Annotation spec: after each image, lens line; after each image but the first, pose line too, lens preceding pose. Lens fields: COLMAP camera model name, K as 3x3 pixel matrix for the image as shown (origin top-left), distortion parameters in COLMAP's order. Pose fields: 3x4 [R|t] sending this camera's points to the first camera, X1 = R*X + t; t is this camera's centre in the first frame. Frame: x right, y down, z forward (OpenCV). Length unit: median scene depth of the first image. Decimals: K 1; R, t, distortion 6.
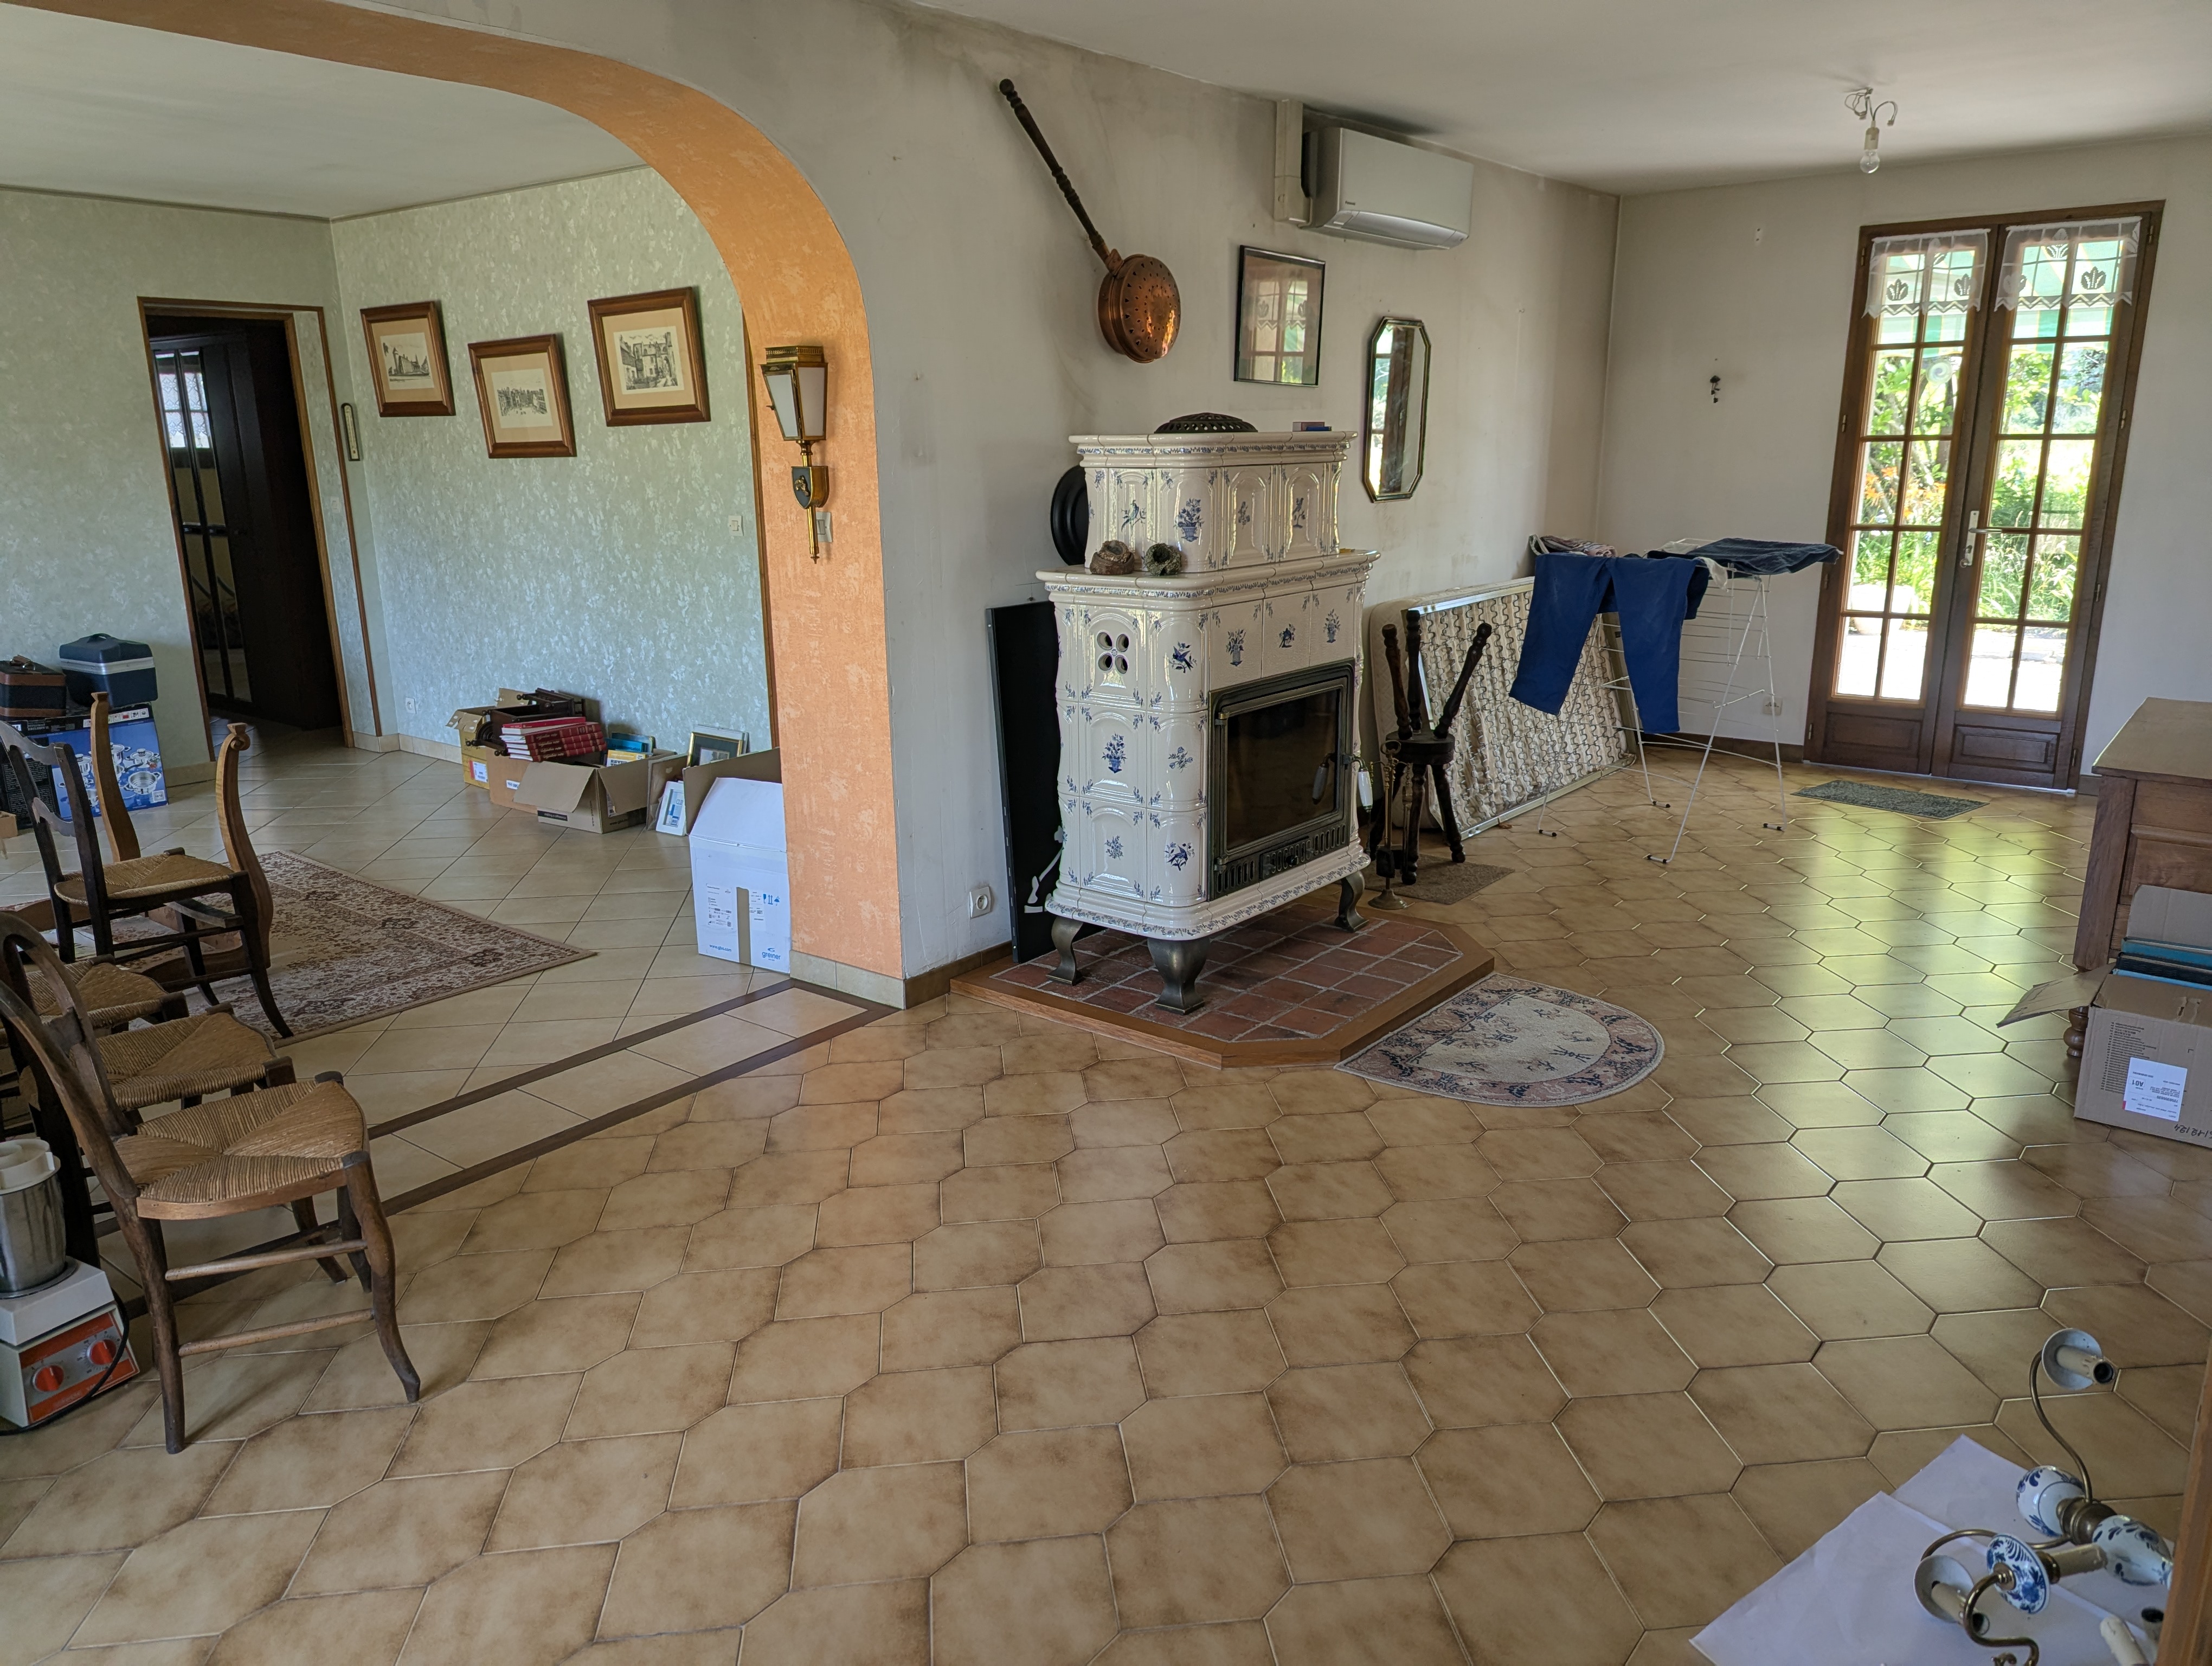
lens RADIAL K [[1549.3, 0, 1099.3], [0, 1549.3, 839.0], [0, 0, 1]] dist [0.036816, -0.026057]
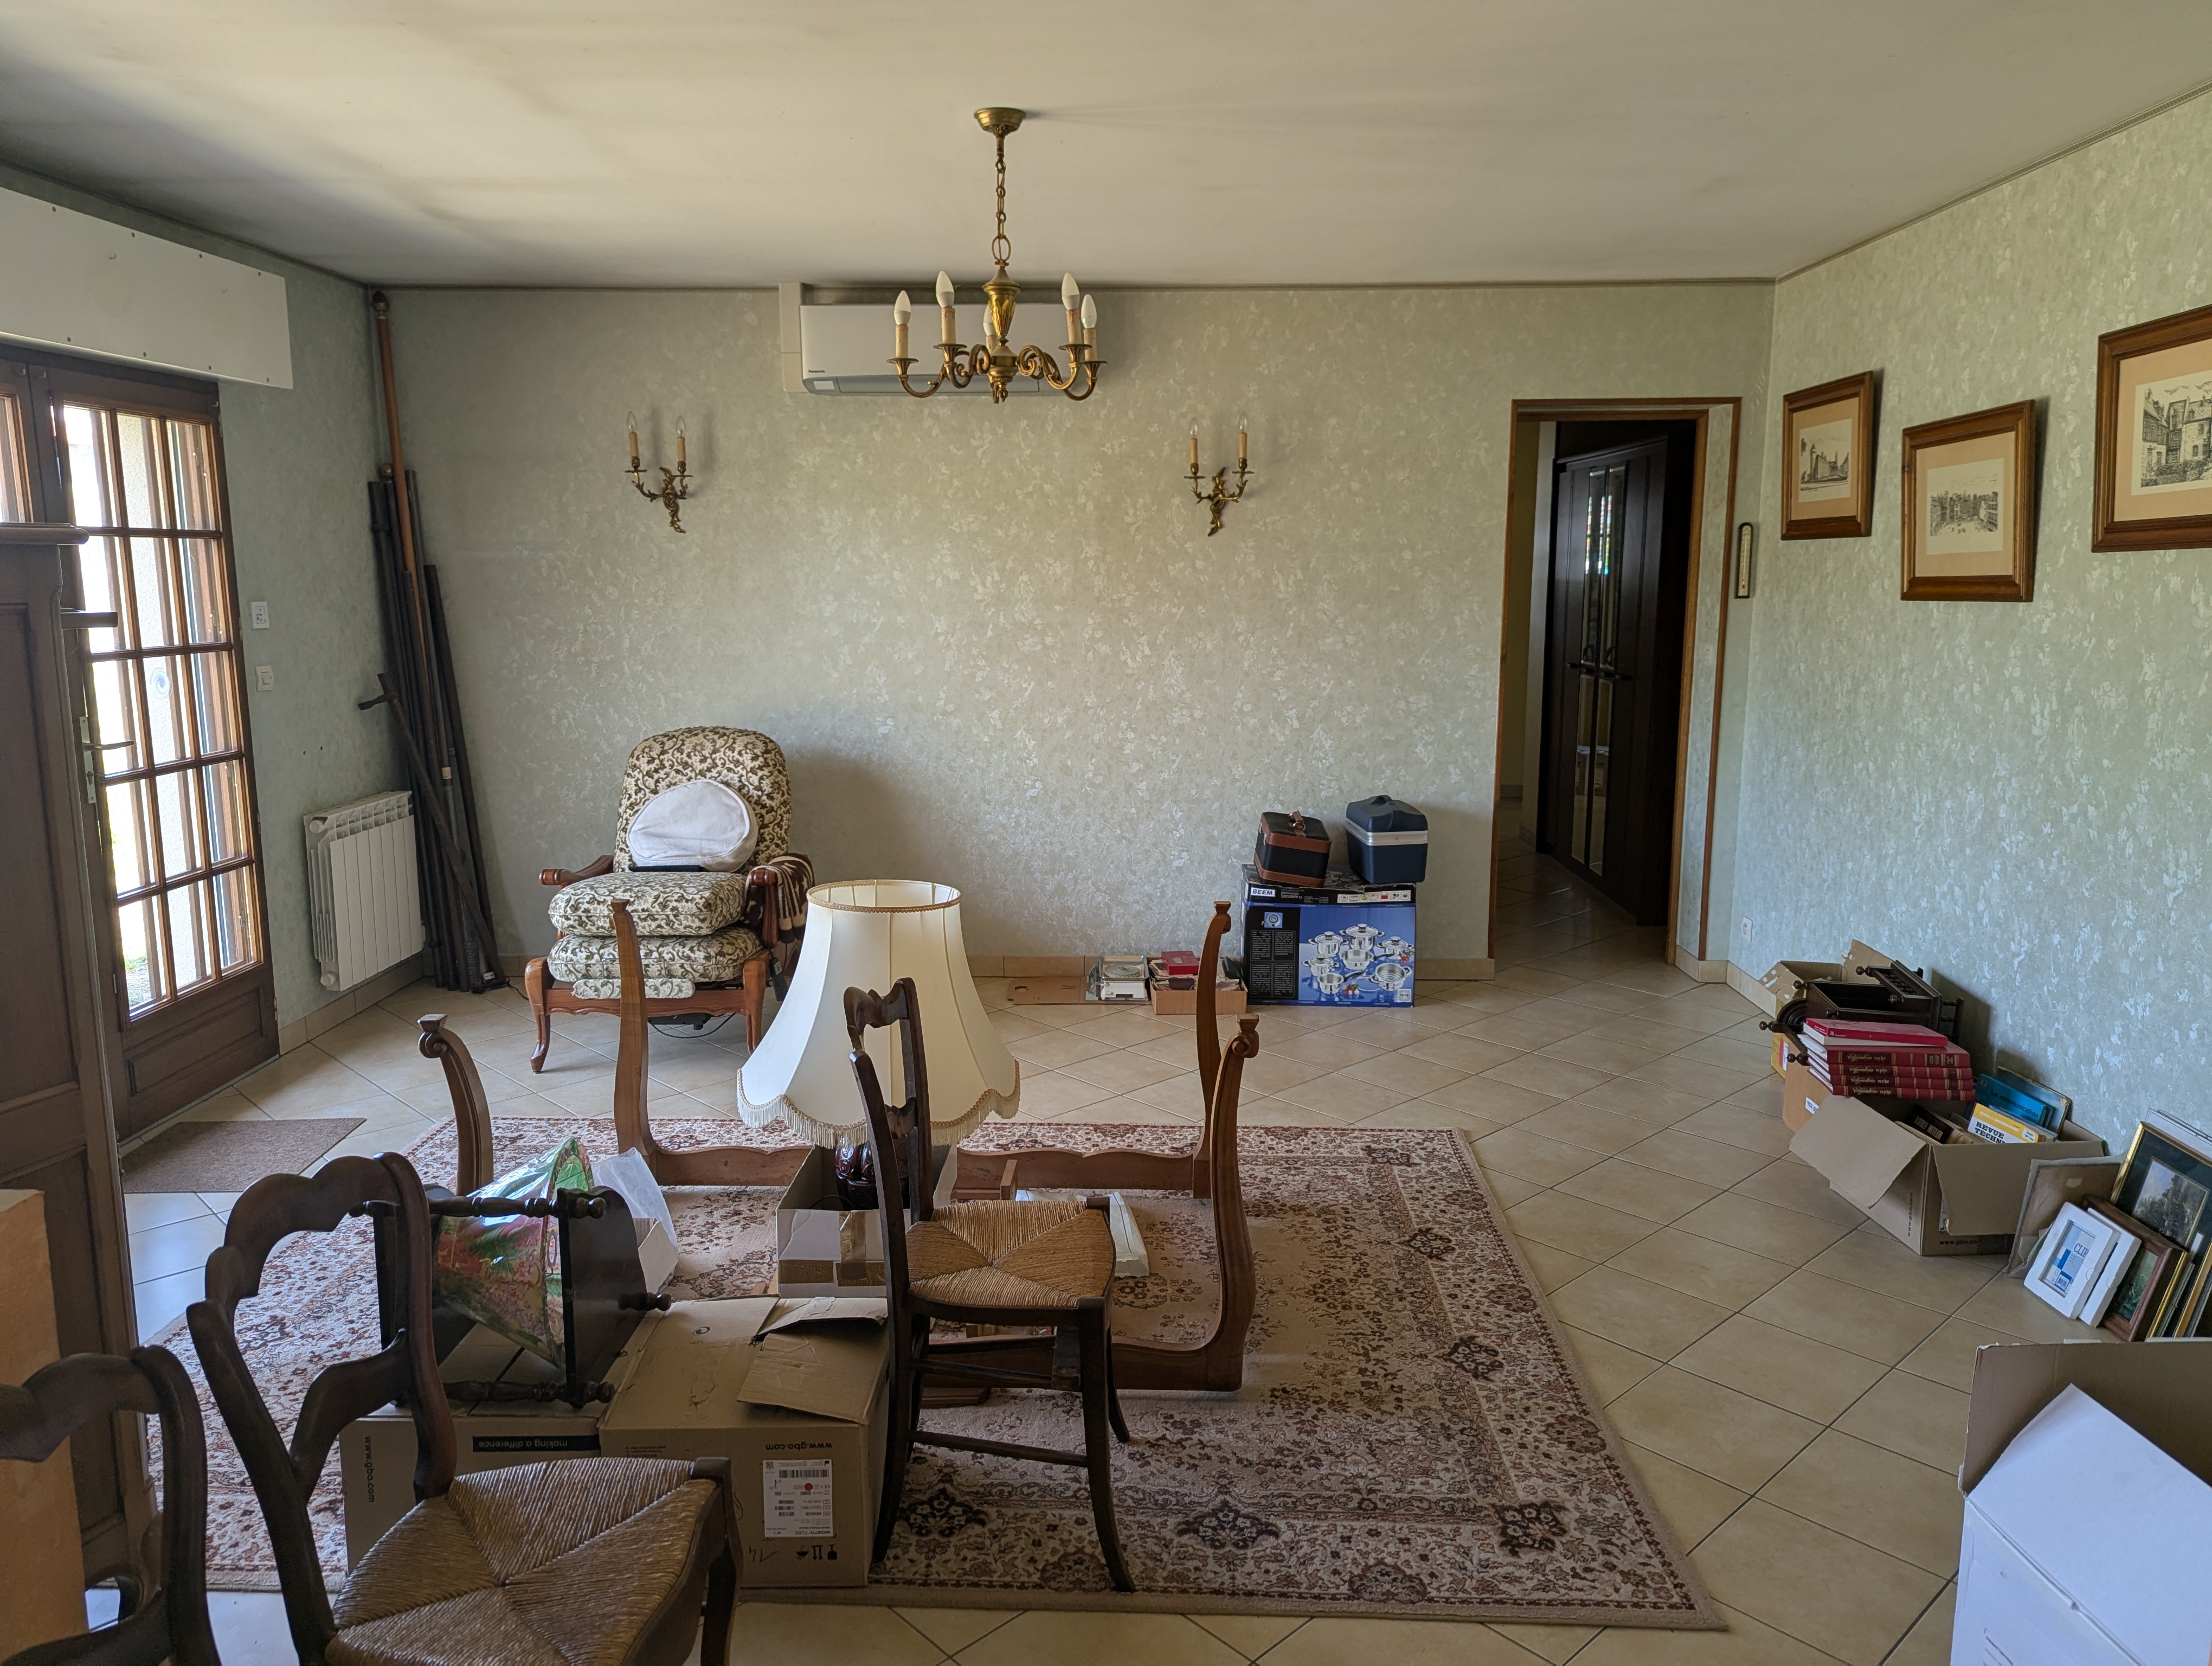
lens RADIAL K [[1549.3, 0, 1105.6], [0, 1549.3, 828.8], [0, 0, 1]] dist [0.036816, -0.026057]
pose [[0.599402, 0.142201, -0.787716, -0.065978], [-0.204229, 0.978692, 0.021271, -0.101049], [0.773956, 0.148124, 0.615672, 0.371521]]
